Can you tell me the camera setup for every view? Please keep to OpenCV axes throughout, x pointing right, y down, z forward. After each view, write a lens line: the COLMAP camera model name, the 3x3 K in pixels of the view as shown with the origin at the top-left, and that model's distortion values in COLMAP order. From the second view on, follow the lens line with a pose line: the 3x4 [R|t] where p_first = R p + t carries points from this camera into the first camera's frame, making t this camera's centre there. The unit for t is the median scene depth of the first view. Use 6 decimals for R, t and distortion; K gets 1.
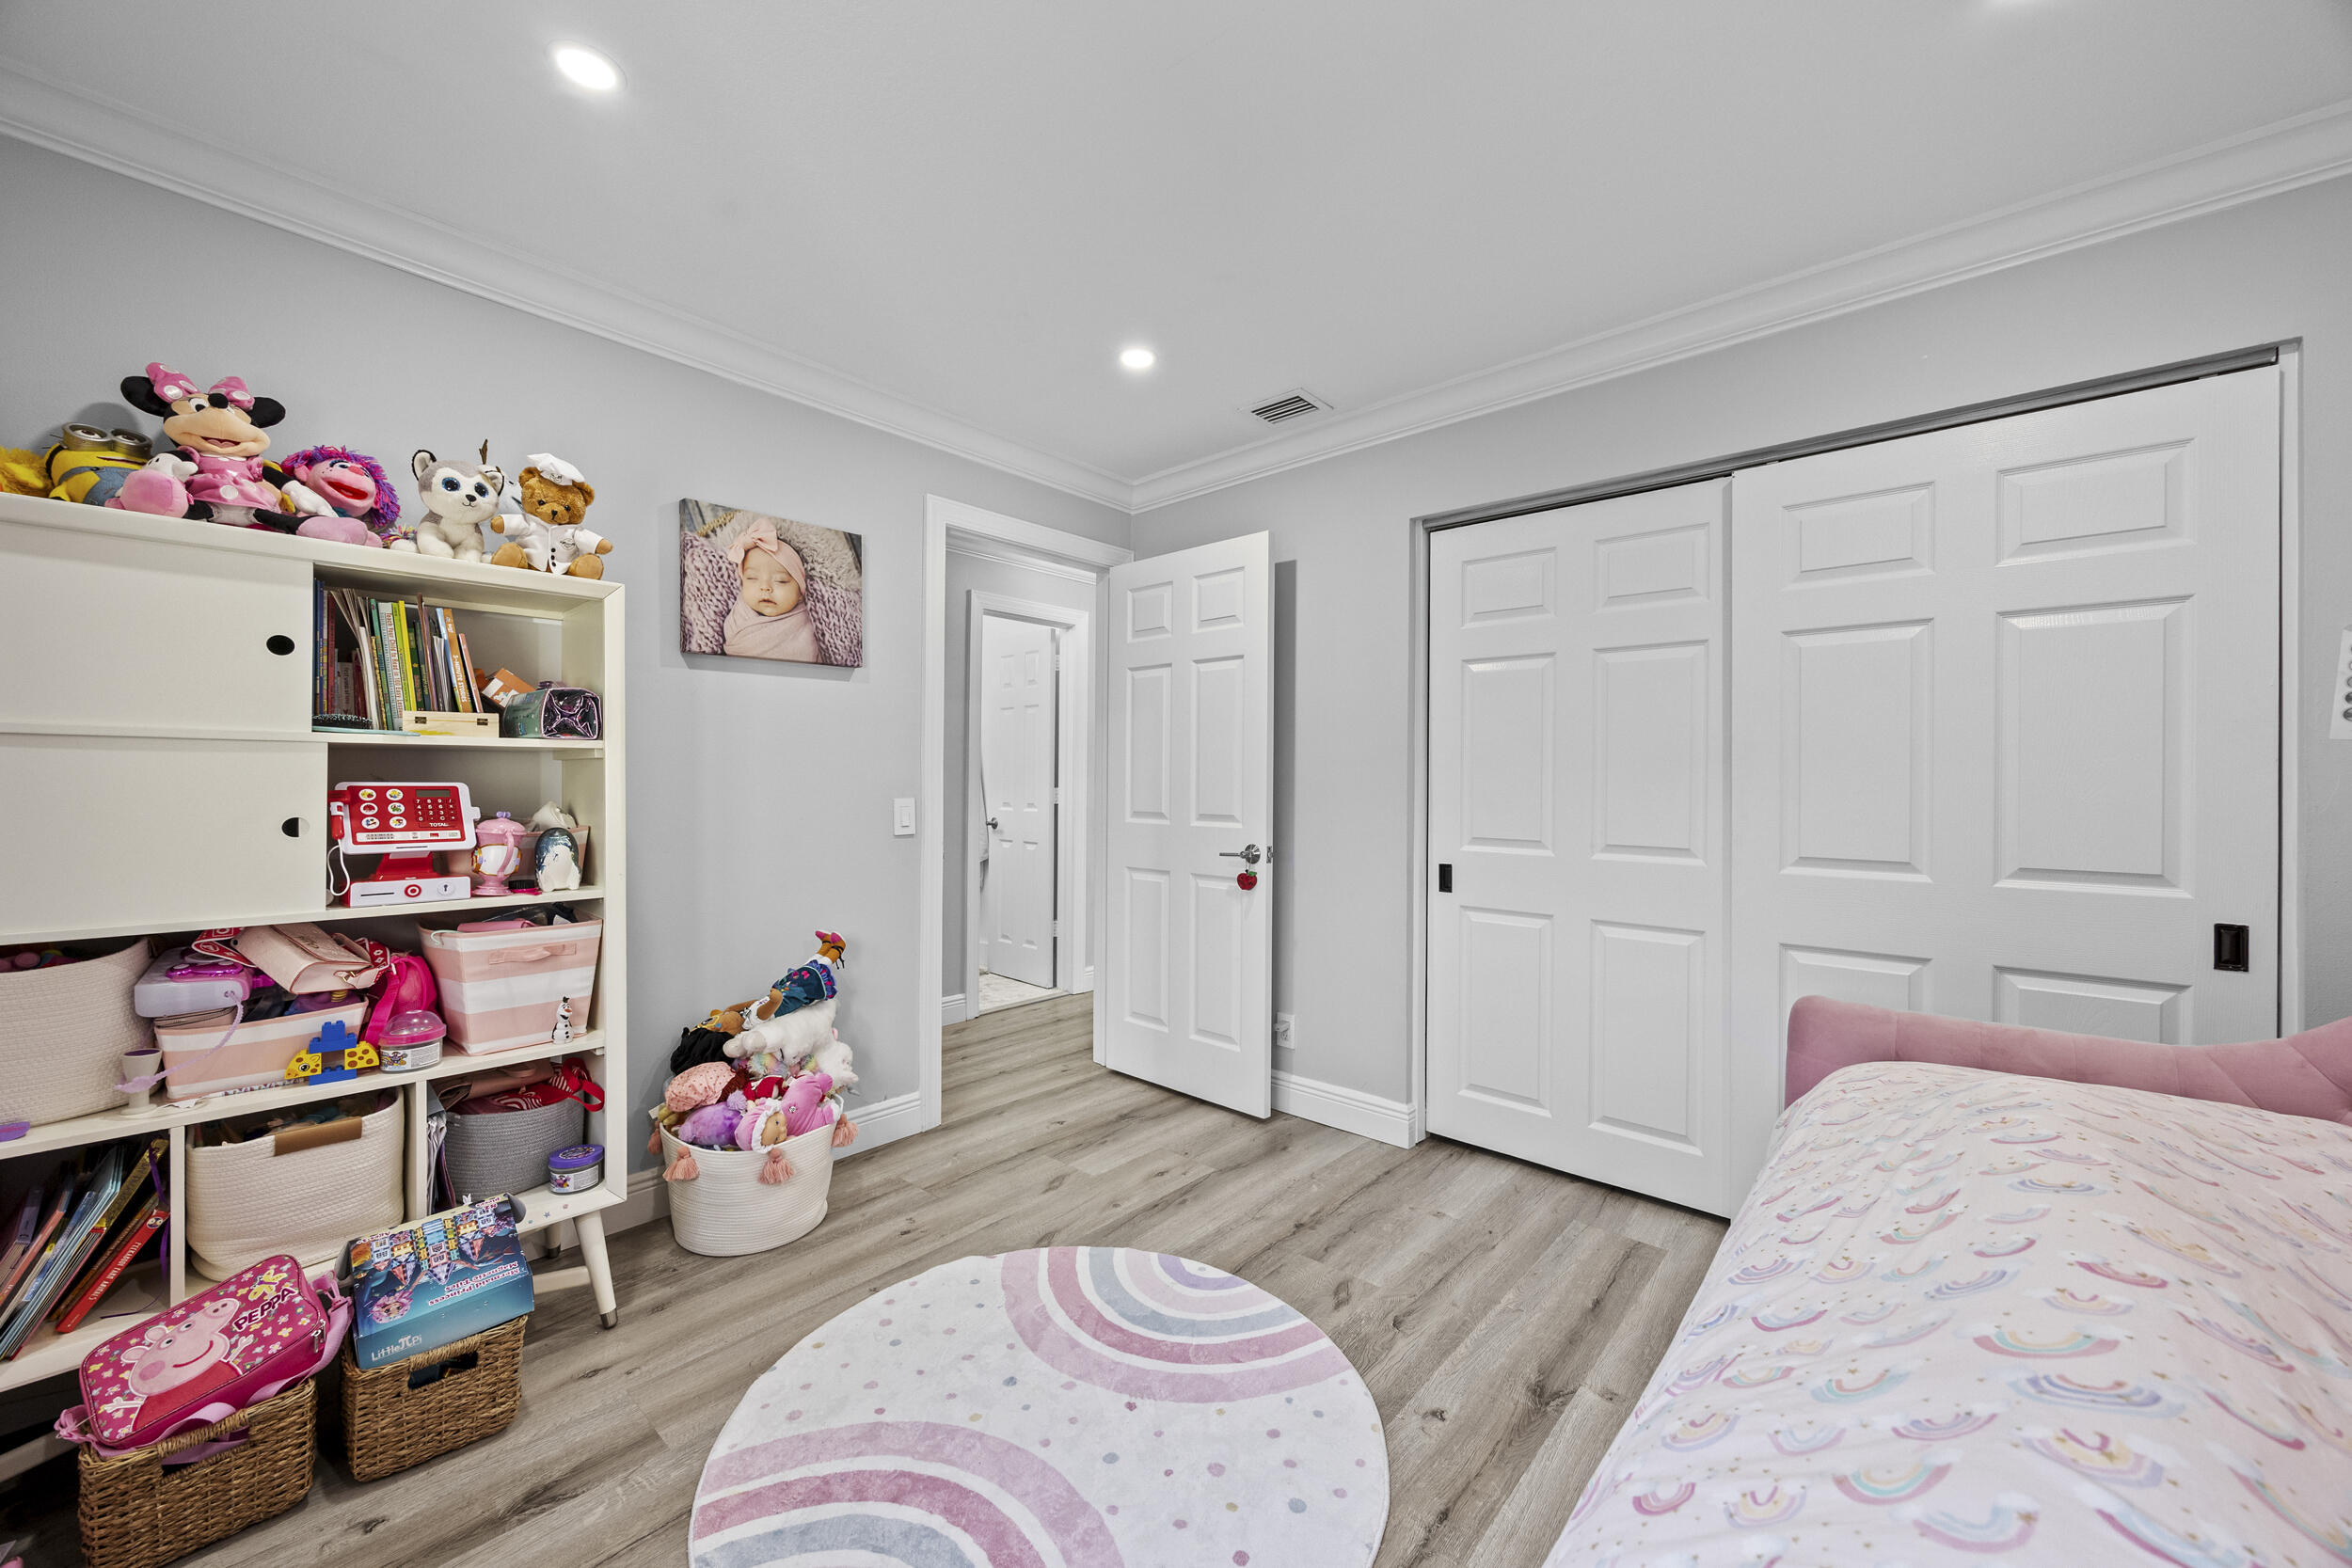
lens RADIAL K [[906.1, 0, 1176.0], [0, 906.1, 784.0], [0, 0, 1]] dist [0.000165, 0.000043]
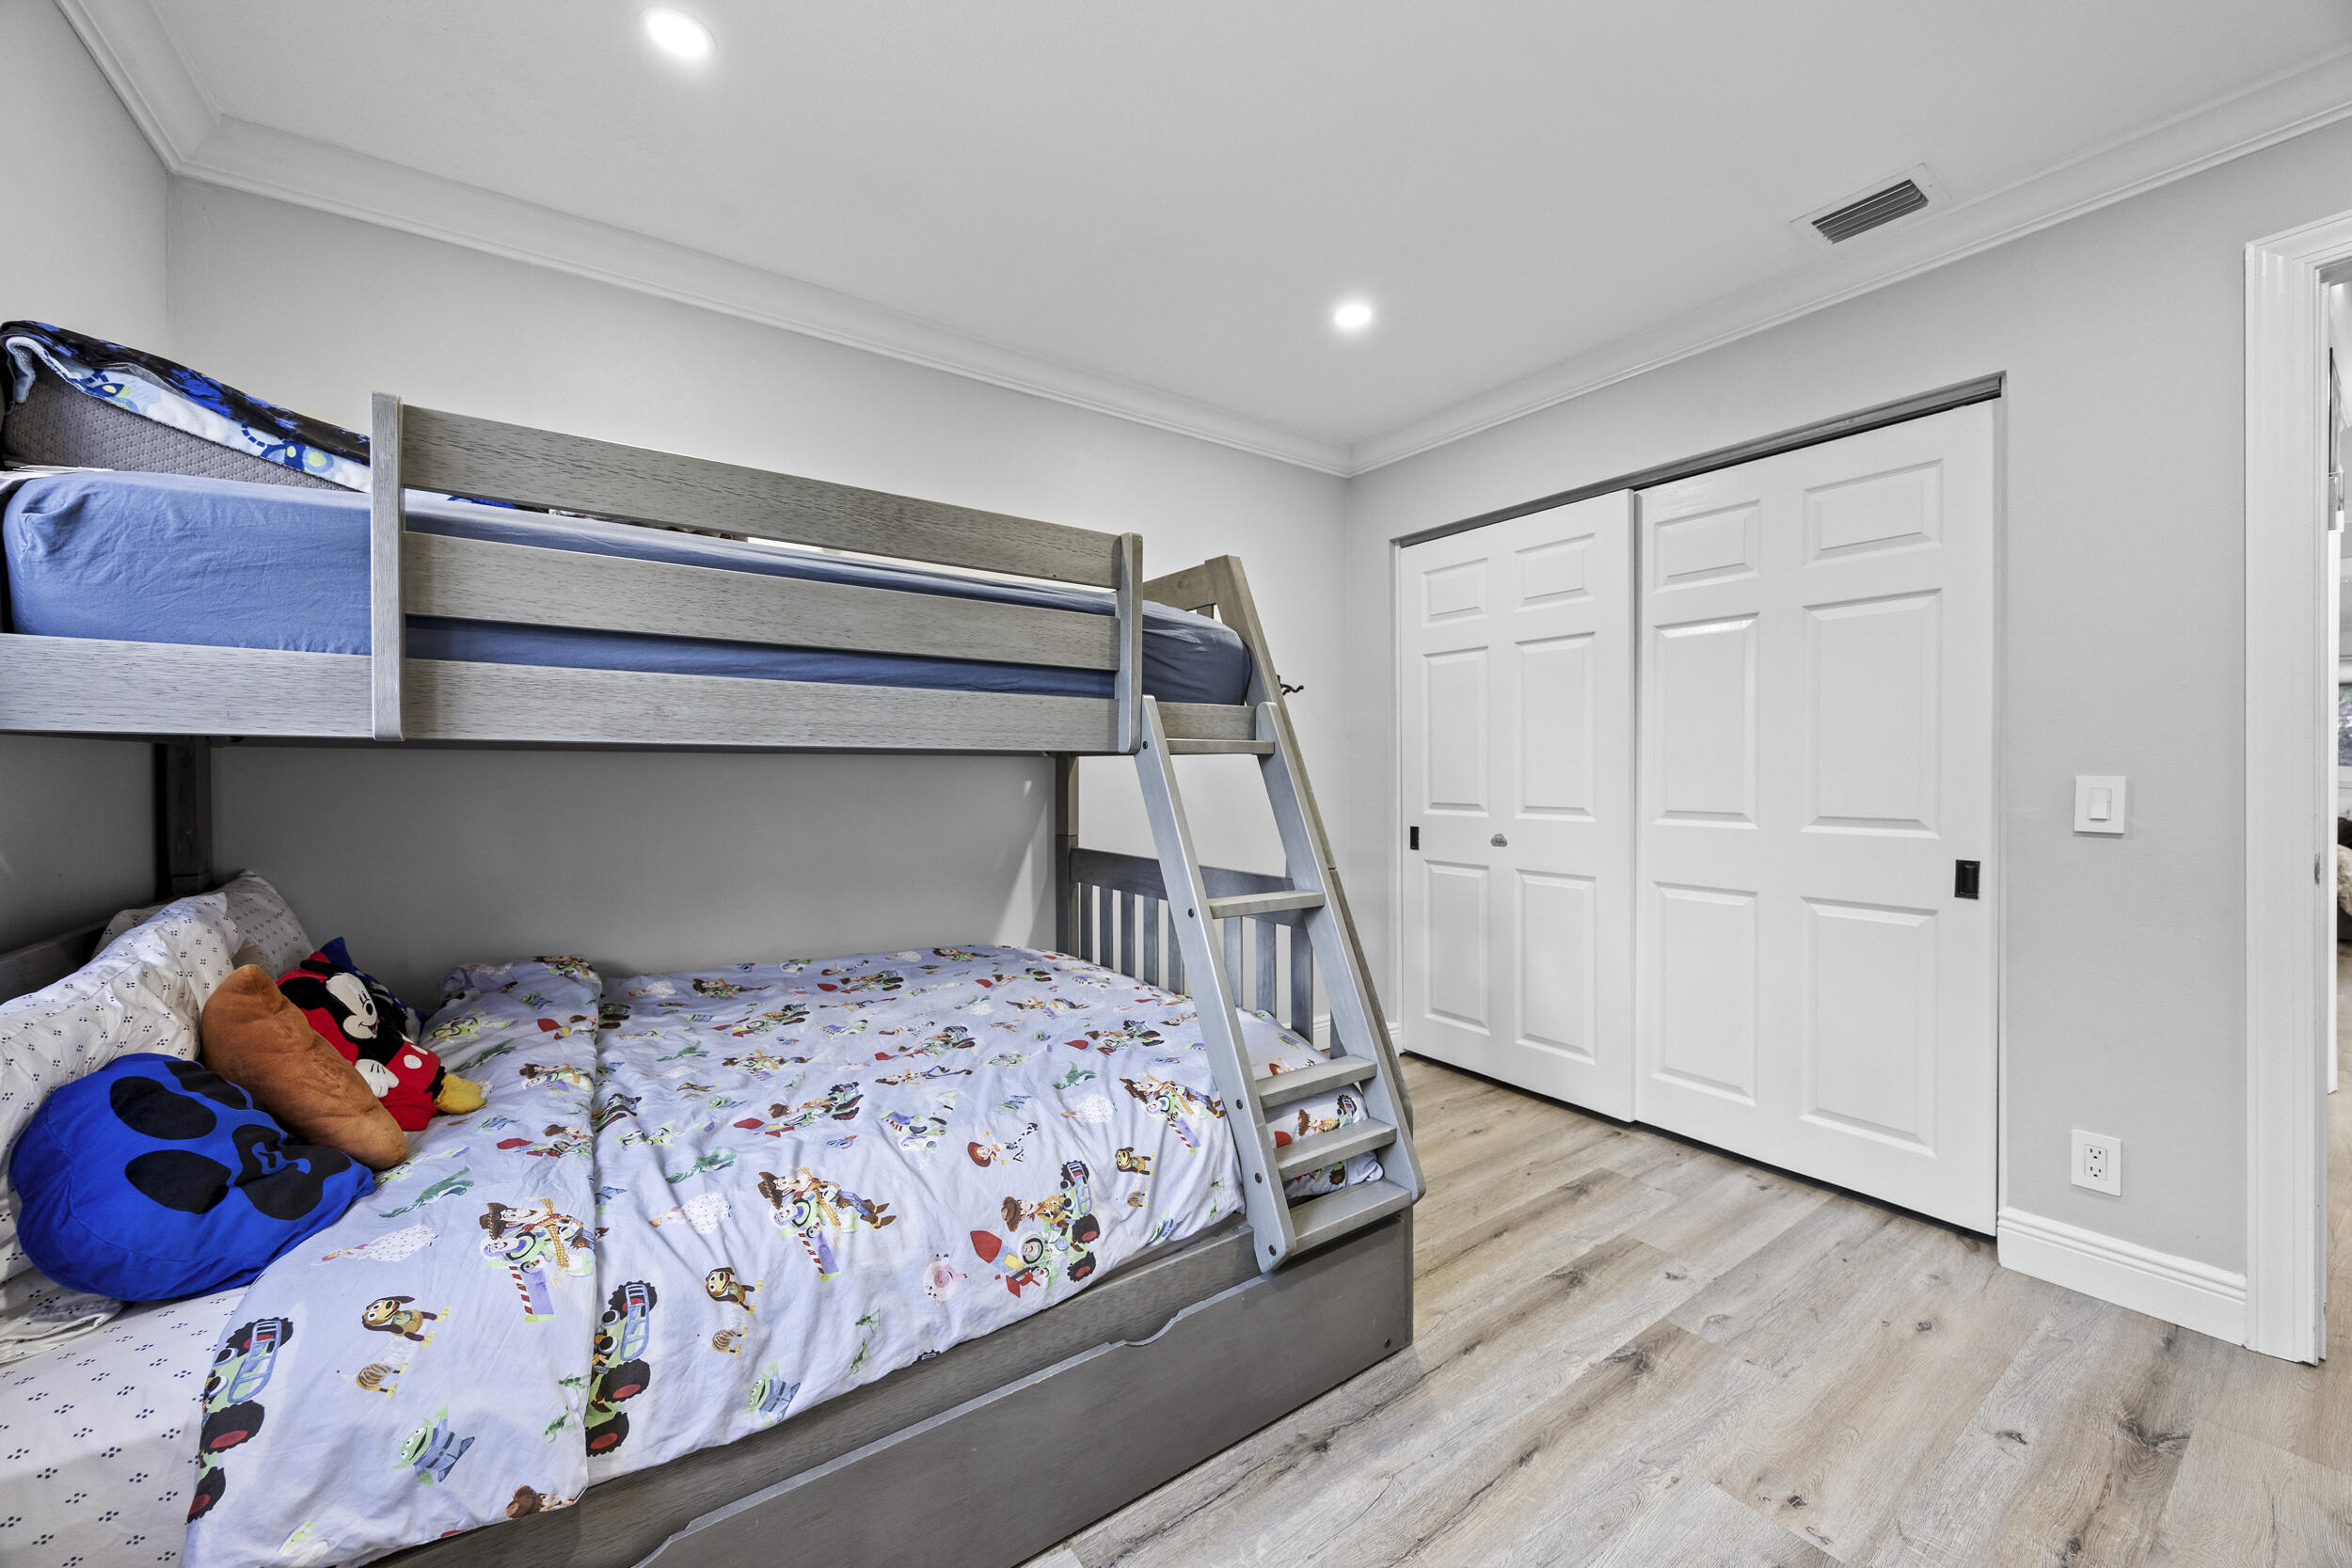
lens RADIAL K [[893.7, 0, 1183.2], [0, 893.7, 754.5], [0, 0, 1]] dist [0.000796, 0.000130]
pose [[0.975997, -0.030062, -0.215699, 0.193673], [0.027170, 0.999497, -0.016363, 0.002668], [0.216083, 0.010109, 0.976323, -0.180096]]
